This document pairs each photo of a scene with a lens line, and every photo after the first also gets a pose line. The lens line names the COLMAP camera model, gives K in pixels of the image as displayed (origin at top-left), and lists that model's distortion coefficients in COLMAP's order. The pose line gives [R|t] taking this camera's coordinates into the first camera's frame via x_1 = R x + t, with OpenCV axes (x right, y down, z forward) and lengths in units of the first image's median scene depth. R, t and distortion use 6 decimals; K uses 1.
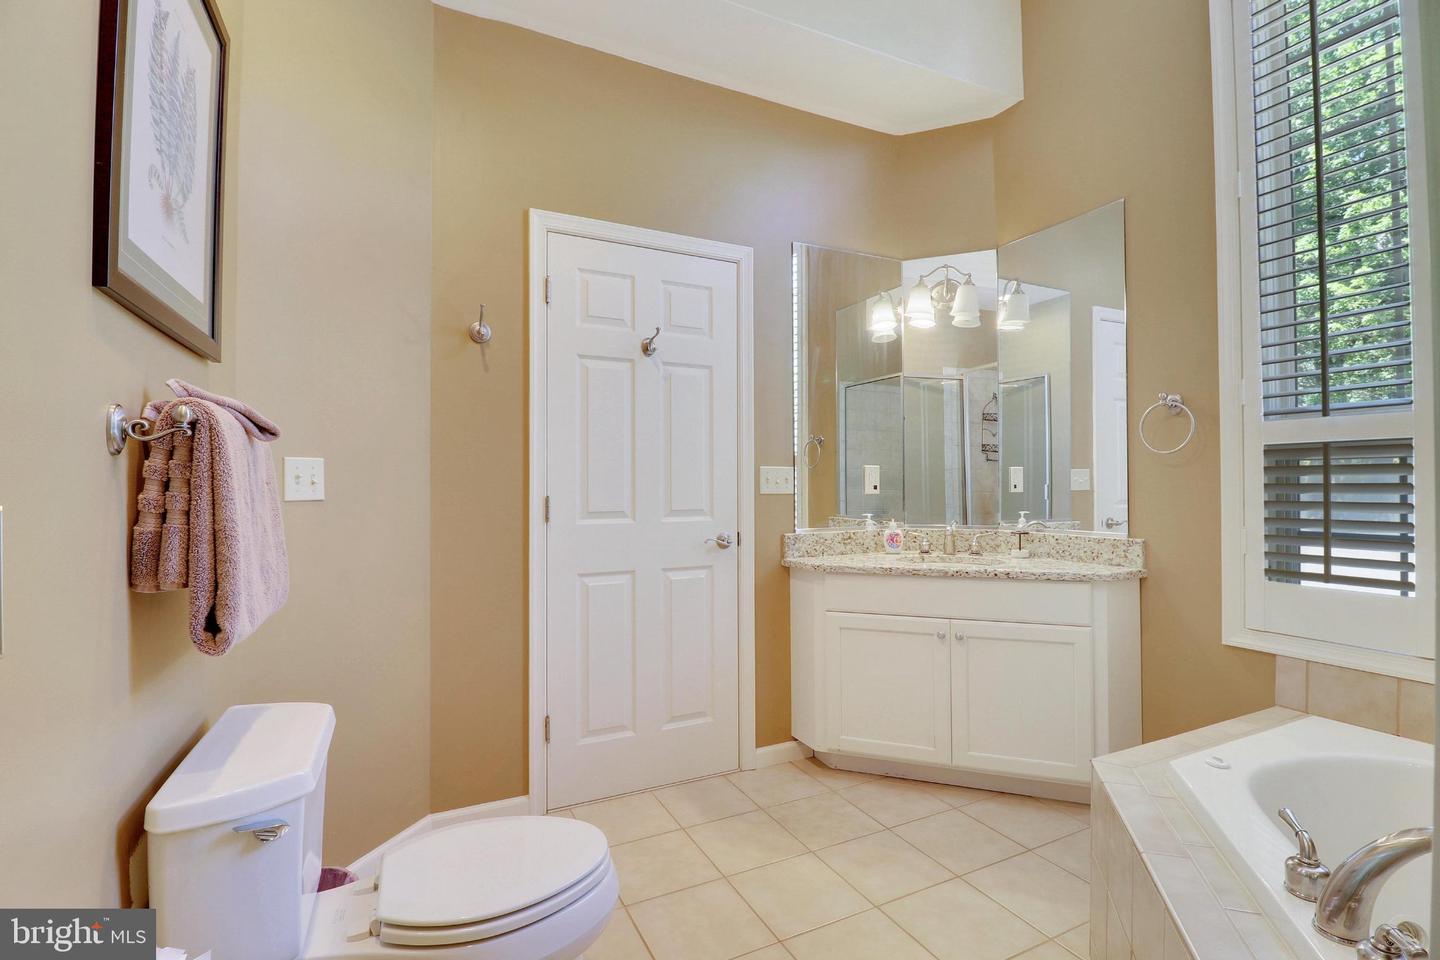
lens RADIAL K [[666.8, 0, 717.6], [0, 666.8, 477.5], [0, 0, 1]] dist [-0.016690, -0.001159]
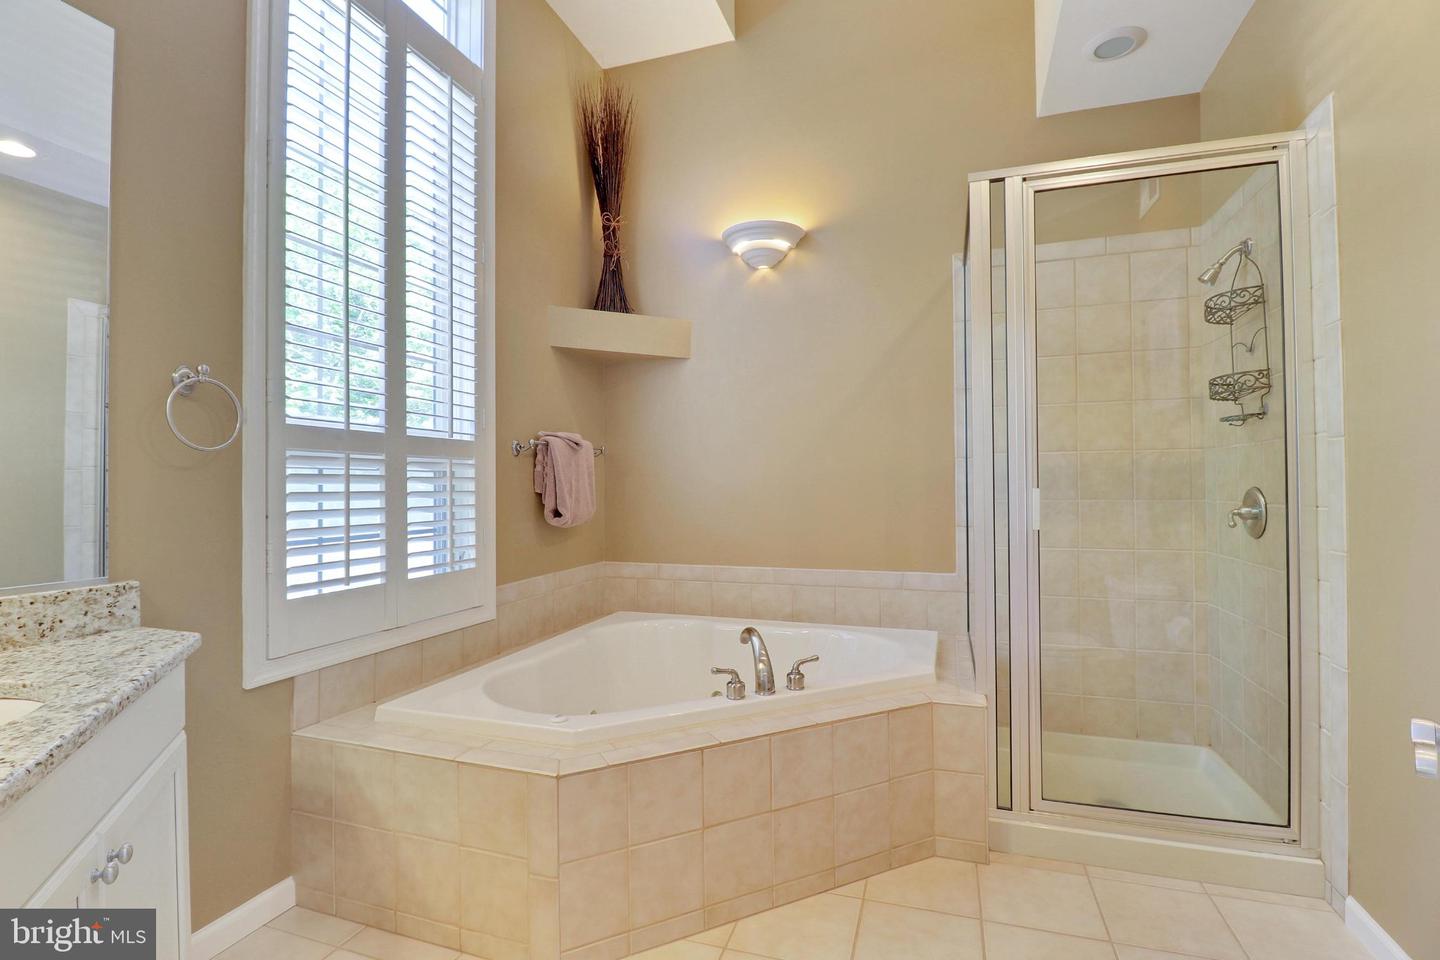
lens RADIAL K [[666.8, 0, 720.9], [0, 666.8, 476.4], [0, 0, 1]] dist [-0.016690, -0.001159]
pose [[-0.714912, 0.015437, 0.699044, -0.169562], [-0.001659, 0.999716, -0.023774, 0.006062], [-0.699212, -0.018156, -0.714684, 0.881417]]
